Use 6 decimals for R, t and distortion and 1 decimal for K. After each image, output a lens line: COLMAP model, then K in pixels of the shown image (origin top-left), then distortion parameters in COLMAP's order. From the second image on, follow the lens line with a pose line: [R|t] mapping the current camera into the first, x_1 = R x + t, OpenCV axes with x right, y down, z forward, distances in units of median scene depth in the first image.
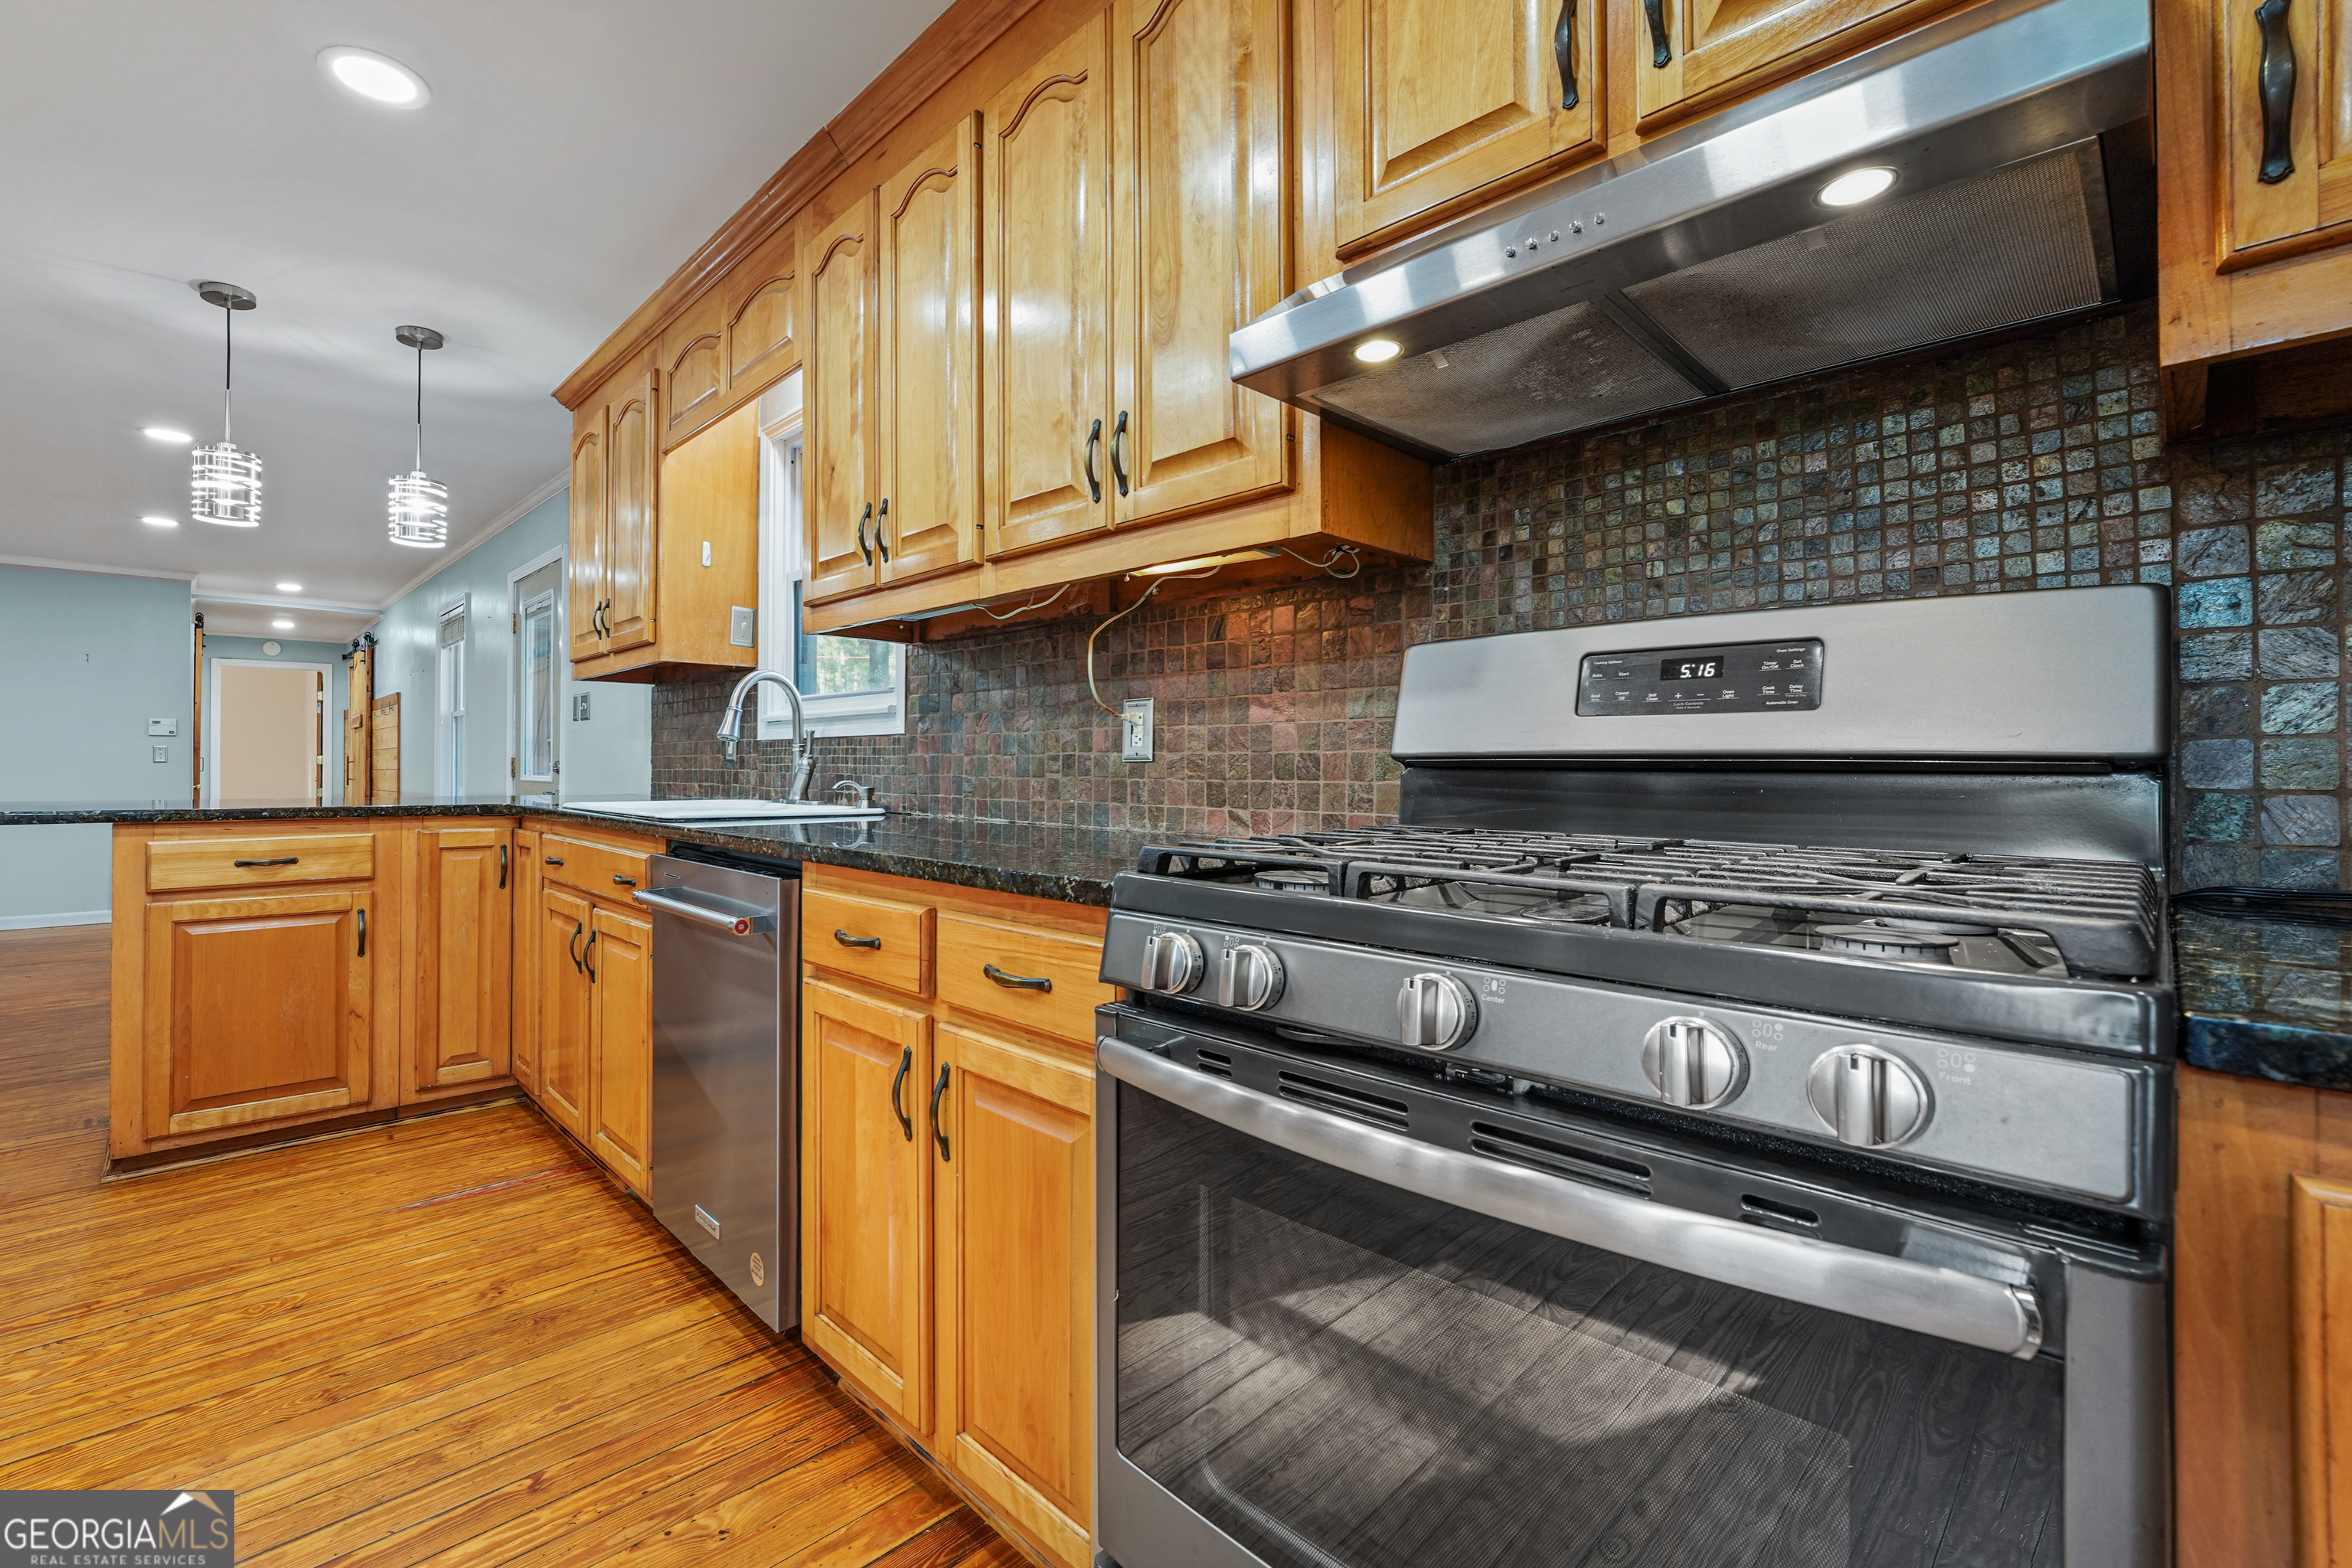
lens RADIAL K [[991.6, 0, 1147.1], [0, 991.6, 780.2], [0, 0, 1]] dist [-0.010506, 0.001019]
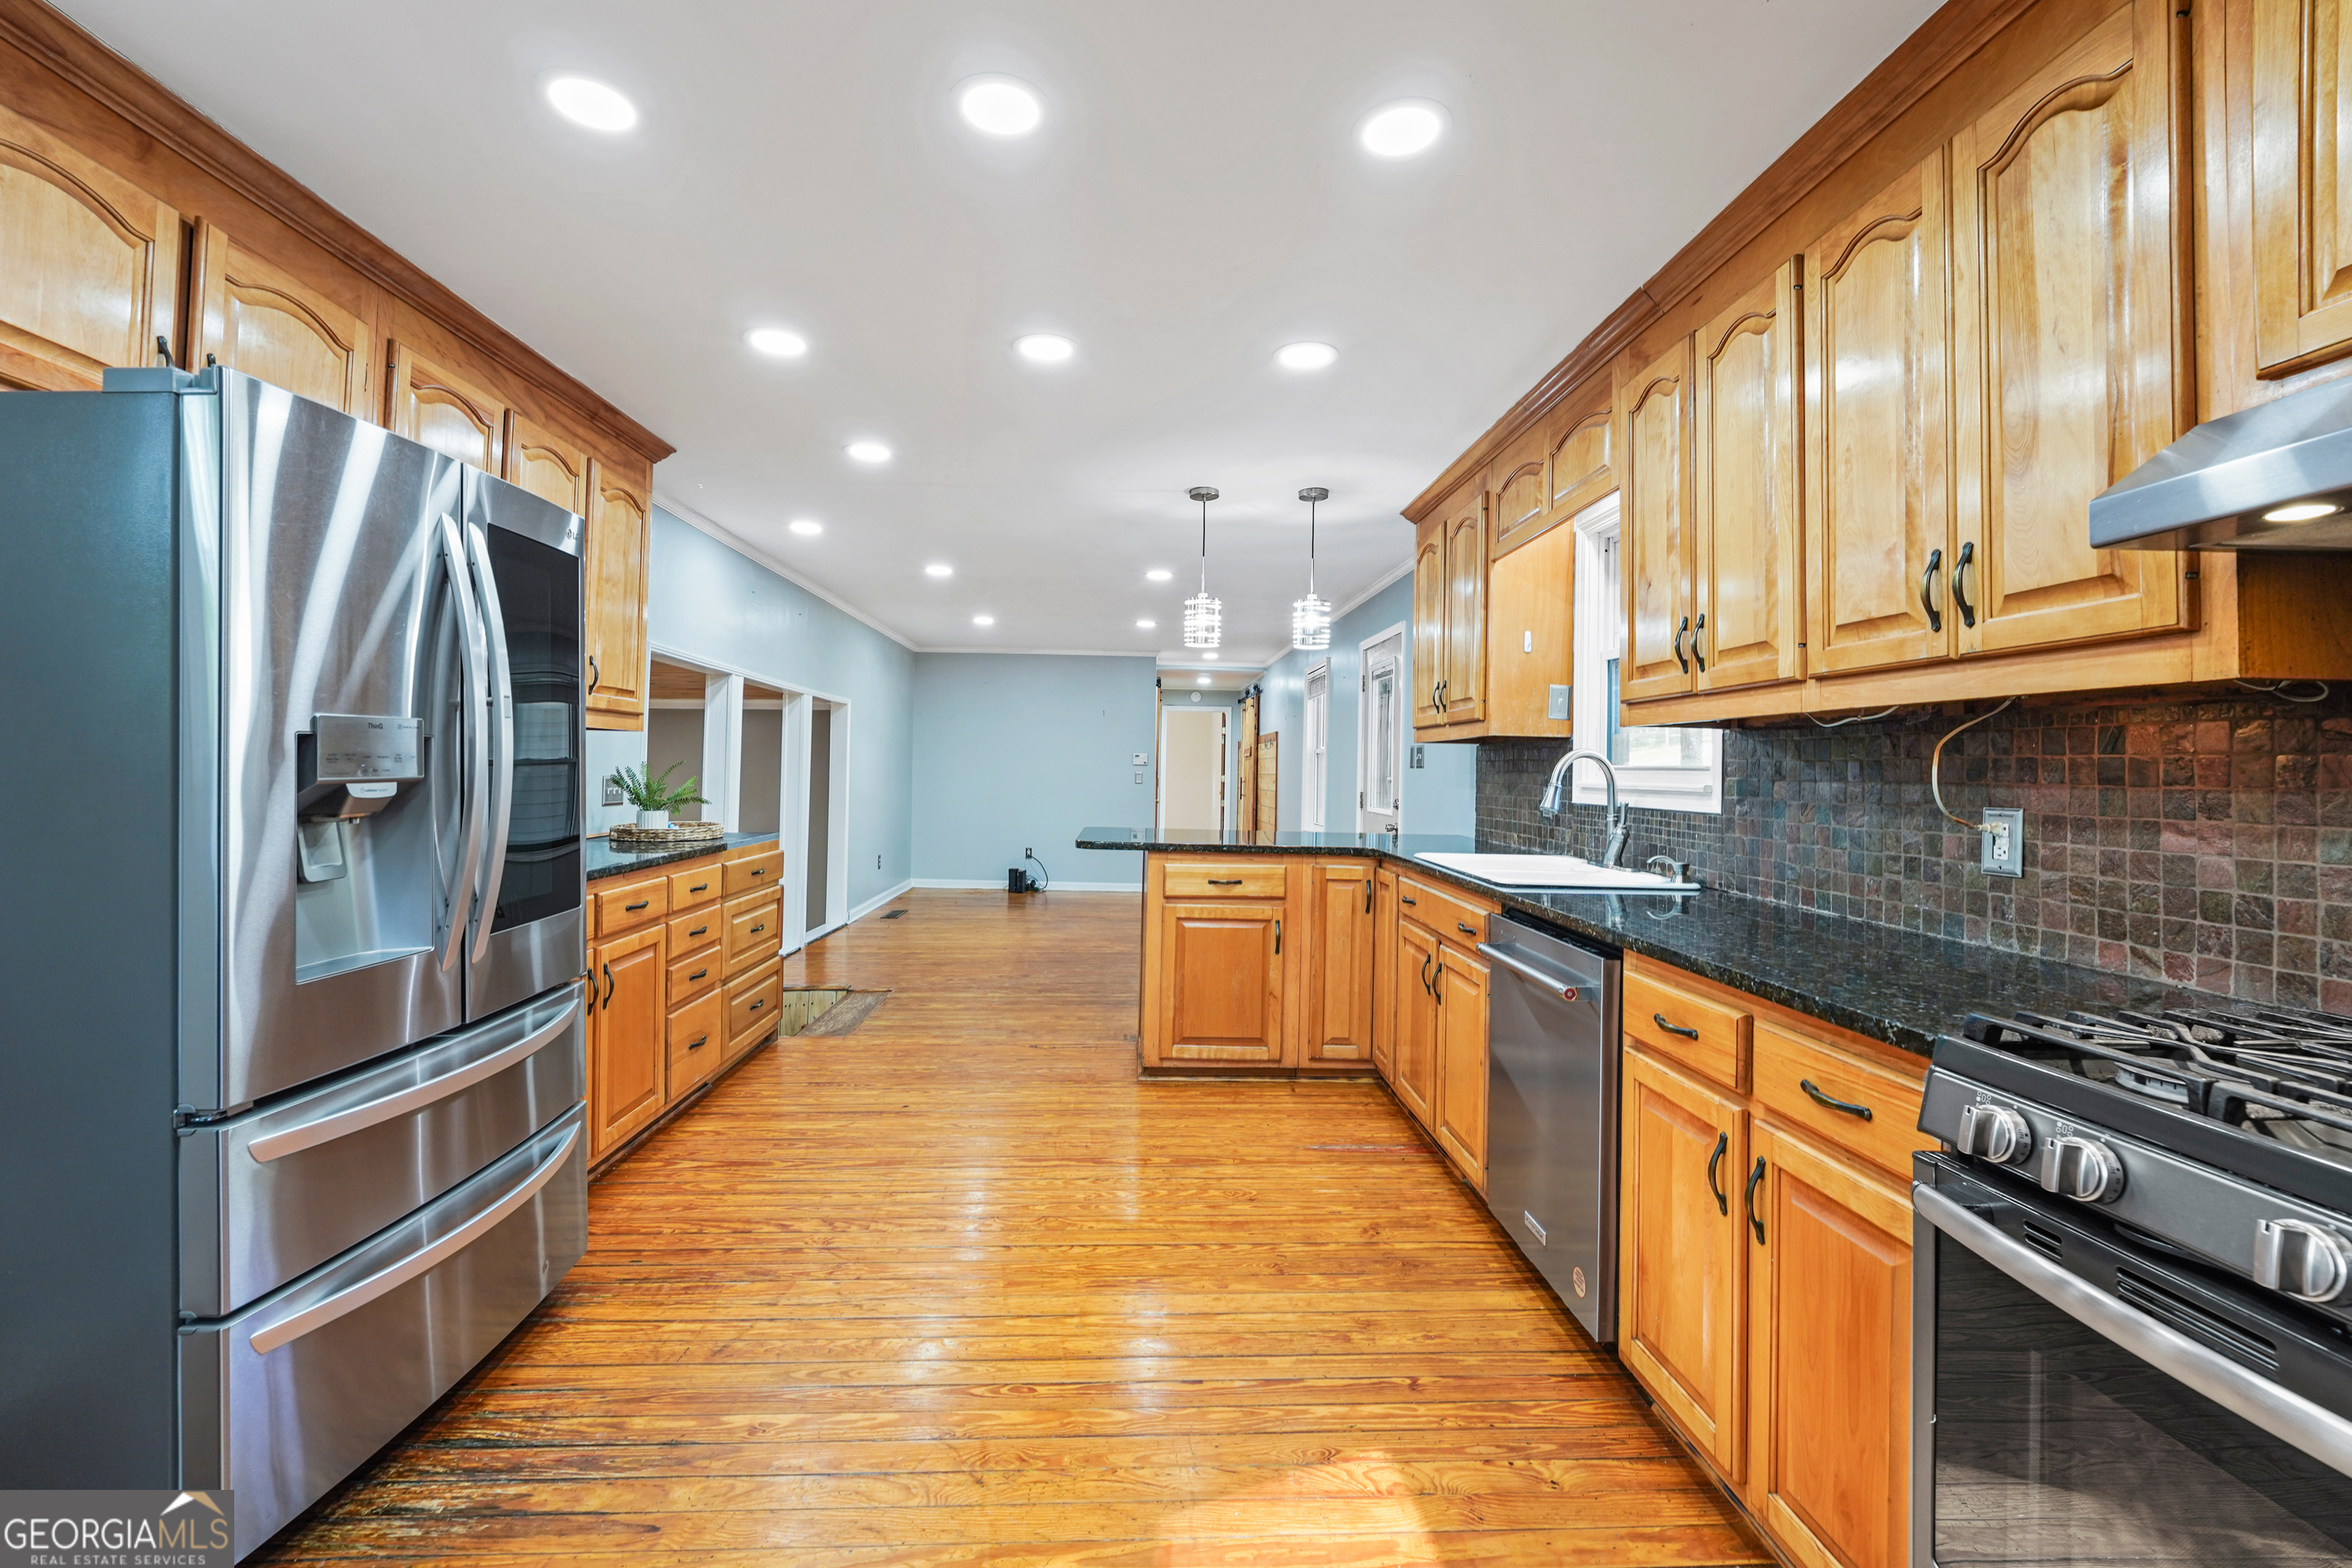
lens RADIAL K [[991.6, 0, 1147.1], [0, 991.6, 780.2], [0, 0, 1]] dist [-0.010506, 0.001019]
pose [[0.721085, 0.000372, -0.692847, 0.049475], [-0.004881, 0.999978, -0.004543, -0.095127], [0.692830, 0.006658, 0.721070, -0.208844]]
